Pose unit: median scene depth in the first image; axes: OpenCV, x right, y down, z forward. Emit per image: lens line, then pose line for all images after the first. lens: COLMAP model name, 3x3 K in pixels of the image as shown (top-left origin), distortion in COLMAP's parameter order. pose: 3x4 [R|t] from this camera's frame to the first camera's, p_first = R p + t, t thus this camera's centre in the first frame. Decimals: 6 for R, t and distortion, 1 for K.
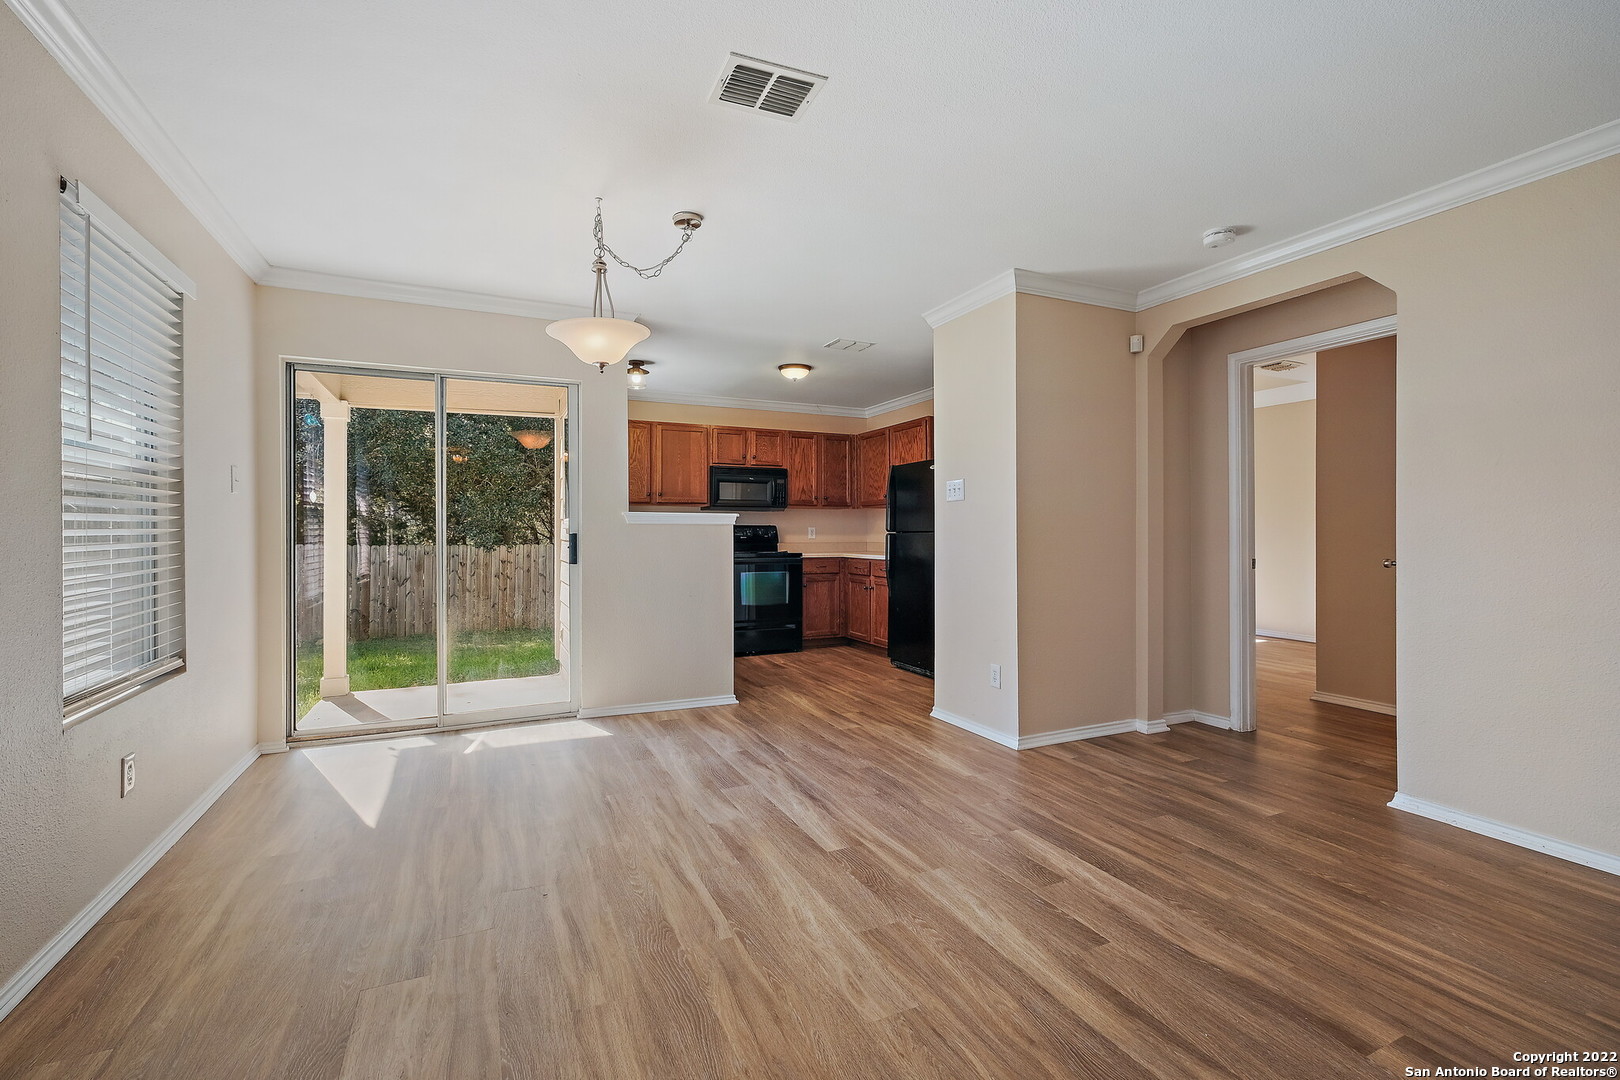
lens RADIAL K [[714.3, 0, 811.3], [0, 714.3, 533.0], [0, 0, 1]] dist [-0.001773, -0.000398]
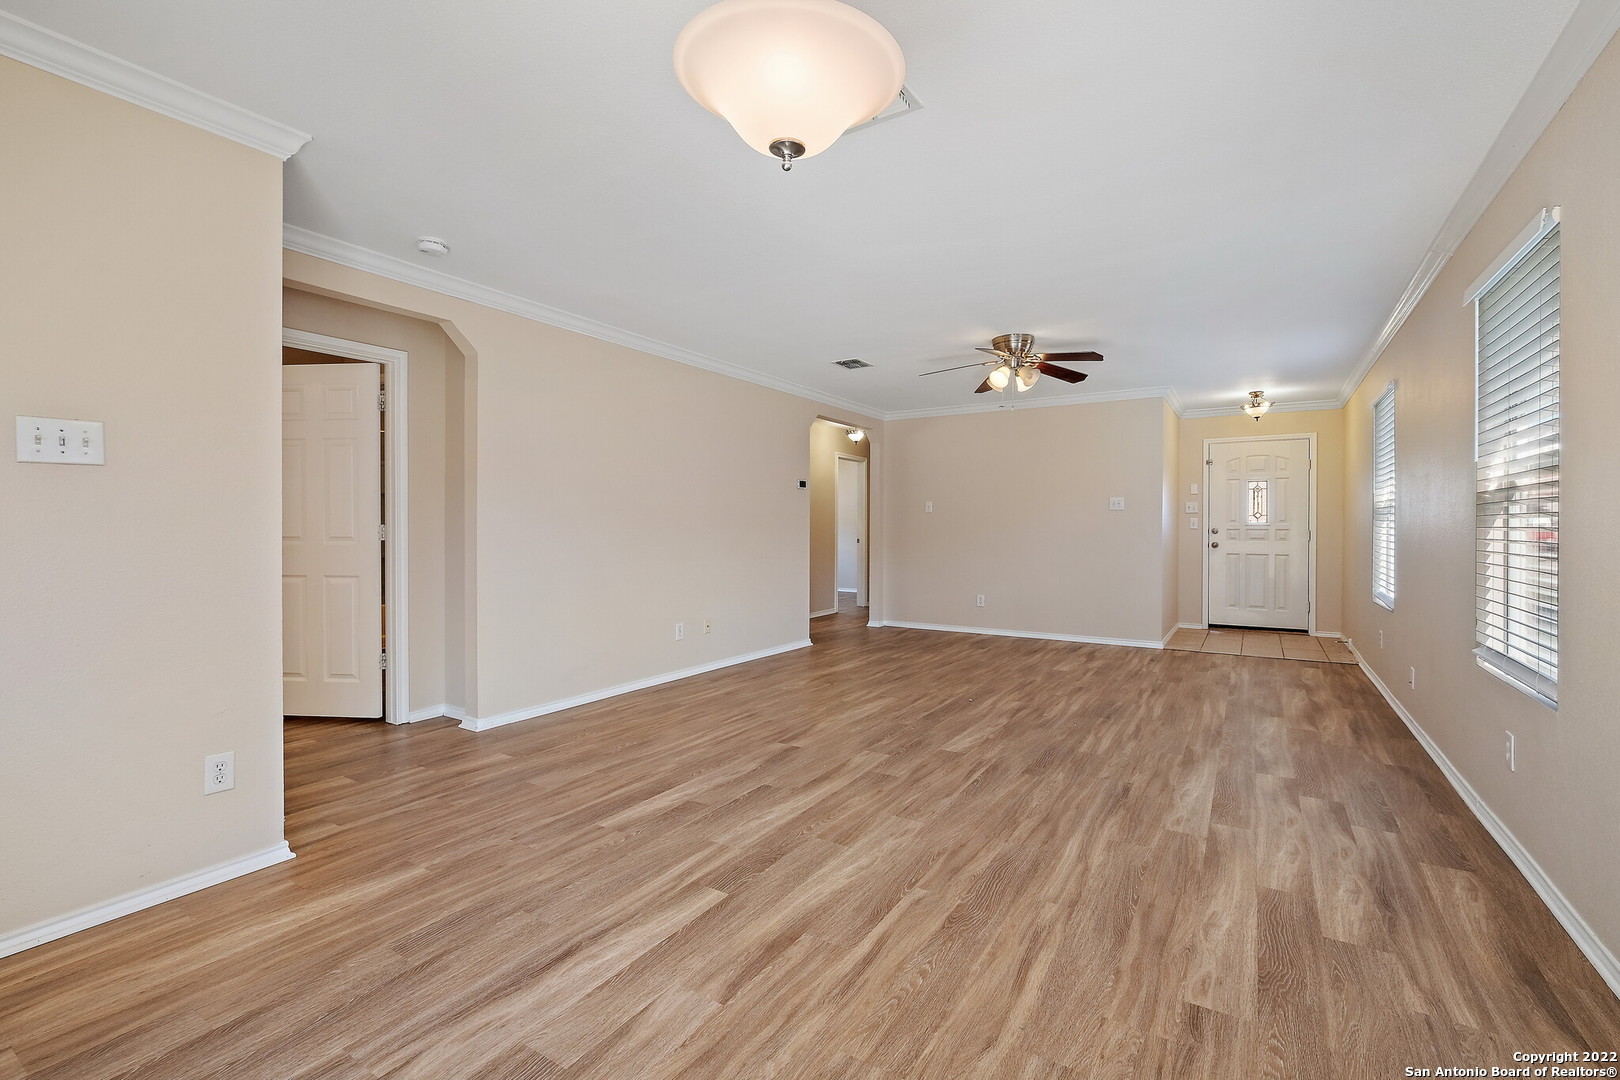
lens RADIAL K [[707.6, 0, 802.4], [0, 707.6, 528.0], [0, 0, 1]] dist [-0.004258, -0.000694]
pose [[-0.534033, 0.000144, 0.845464, -0.514401], [0.001259, 0.999999, 0.000625, -0.002848], [-0.845463, 0.001398, -0.534033, 0.938799]]
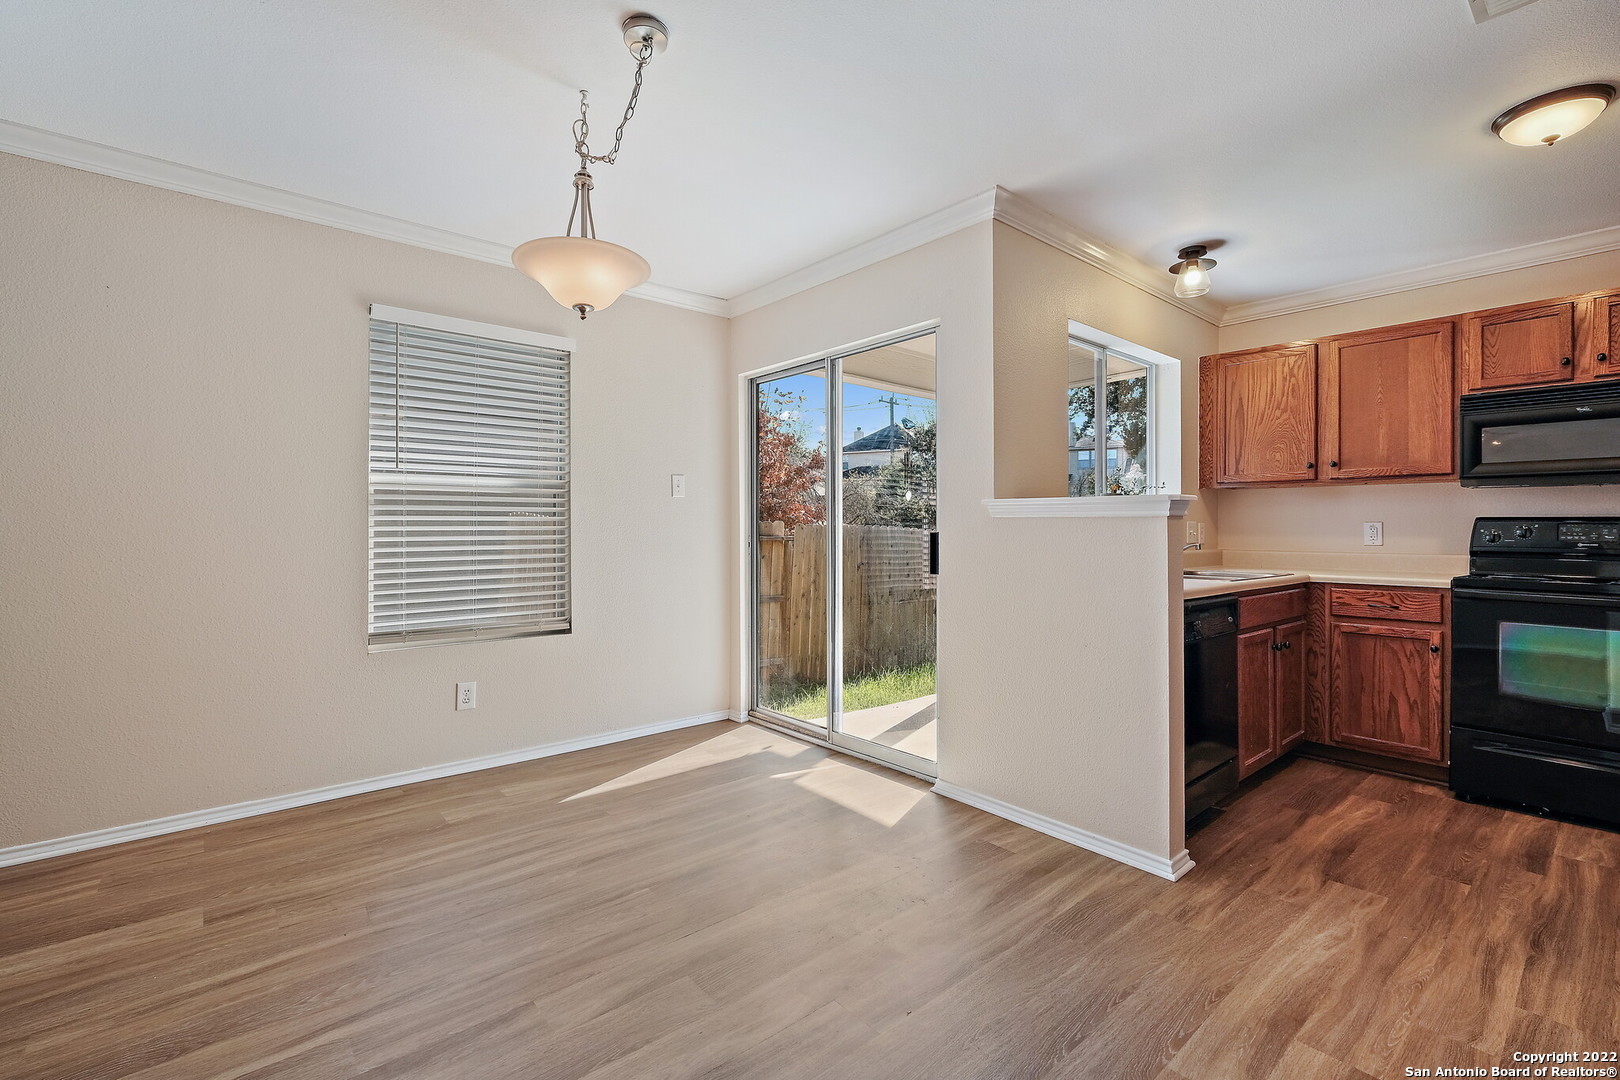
lens RADIAL K [[709.3, 0, 801.6], [0, 709.3, 533.2], [0, 0, 1]] dist [-0.003667, -0.000295]
pose [[0.257280, 0.007222, -0.966310, 0.377070], [-0.004005, 0.999971, 0.006407, -0.003557], [0.966329, 0.002222, 0.257302, 0.790357]]
